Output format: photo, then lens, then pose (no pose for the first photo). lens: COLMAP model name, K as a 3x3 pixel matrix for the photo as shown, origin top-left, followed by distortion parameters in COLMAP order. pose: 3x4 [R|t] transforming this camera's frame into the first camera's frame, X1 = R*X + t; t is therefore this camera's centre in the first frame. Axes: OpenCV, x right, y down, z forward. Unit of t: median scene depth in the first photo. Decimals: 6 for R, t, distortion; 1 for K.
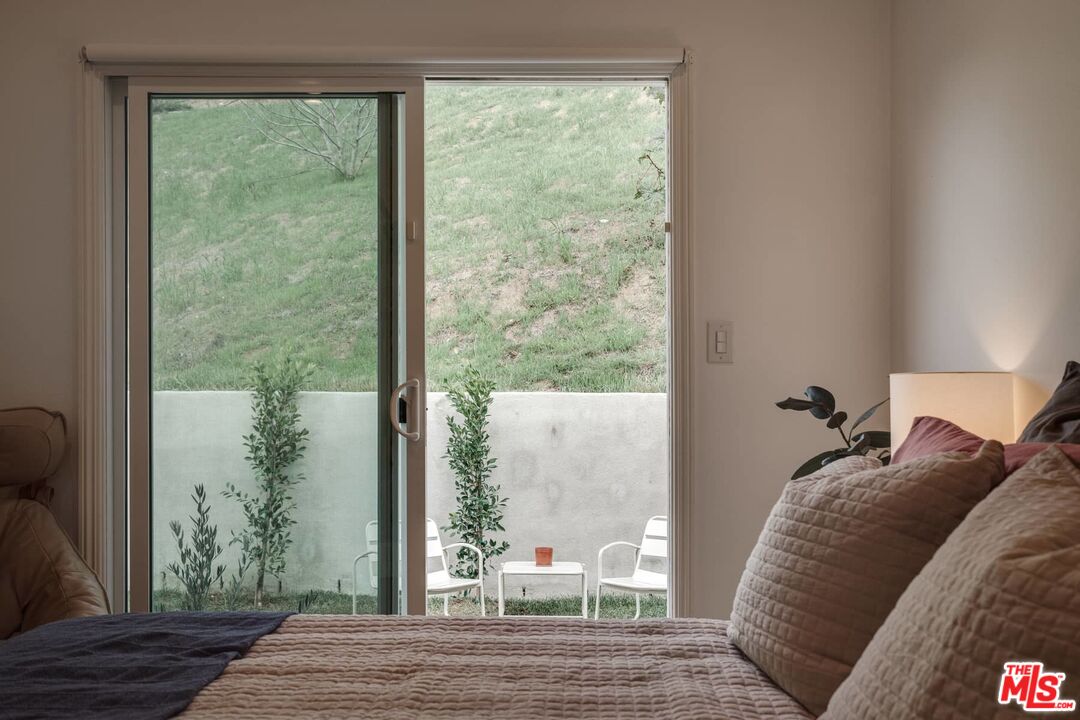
lens RADIAL K [[1048.4, 0, 545.1], [0, 1048.4, 367.5], [0, 0, 1]] dist [0.007386, 0.000000]
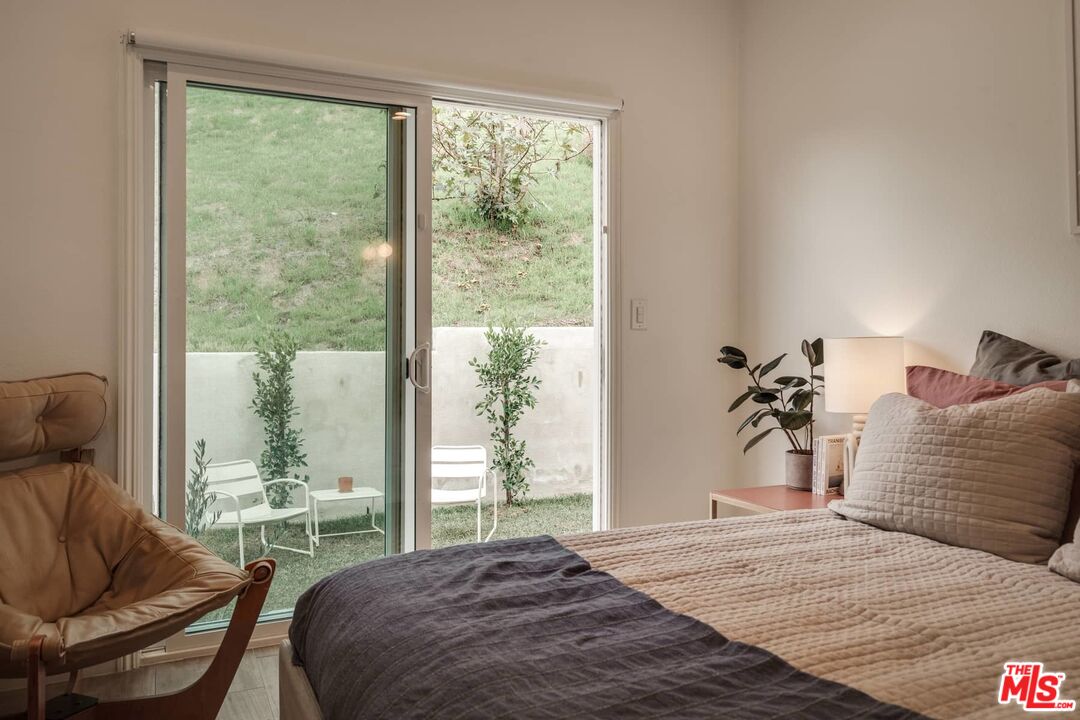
lens RADIAL K [[799.4, 0, 553.0], [0, 799.4, 328.8], [0, 0, 1]] dist [0.009363, 0.000814]
pose [[0.906550, 0.001179, 0.422098, -0.164774], [-0.000482, 0.999998, -0.001759, -0.001591], [-0.422099, 0.001391, 0.906549, 0.039218]]
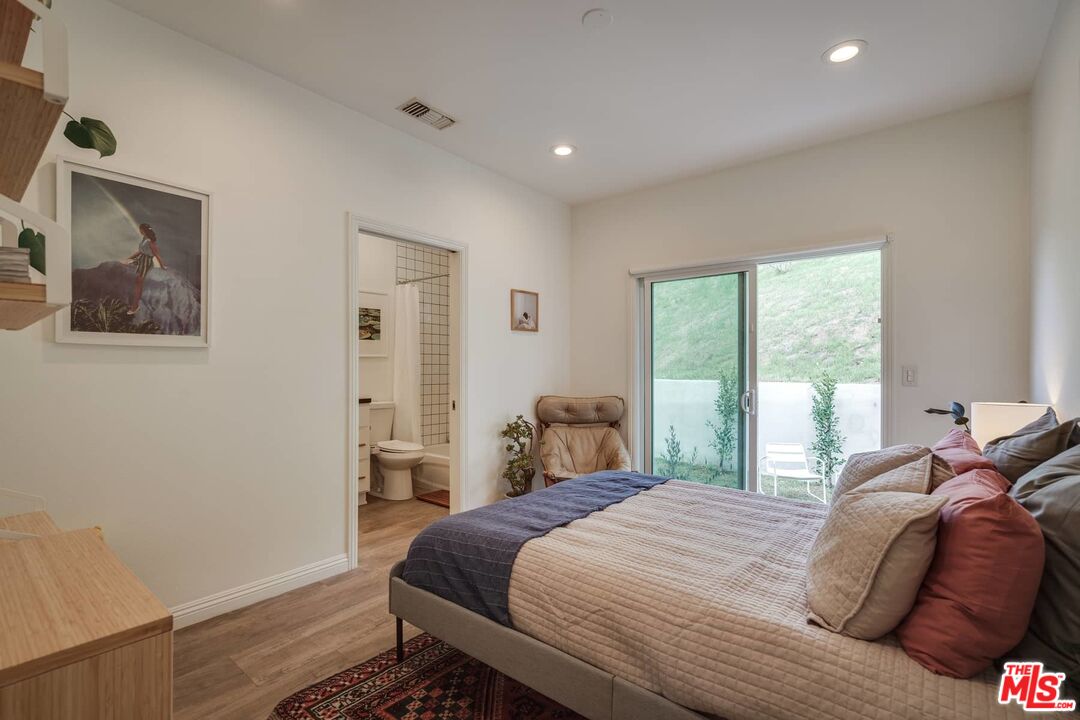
lens RADIAL K [[483.4, 0, 551.2], [0, 483.4, 370.6], [0, 0, 1]] dist [-0.002837, 0.001088]
pose [[0.789985, 0.007430, -0.613081, 0.082272], [0.006805, 0.999759, 0.020885, -0.025526], [0.613088, -0.020671, 0.789744, -0.069558]]
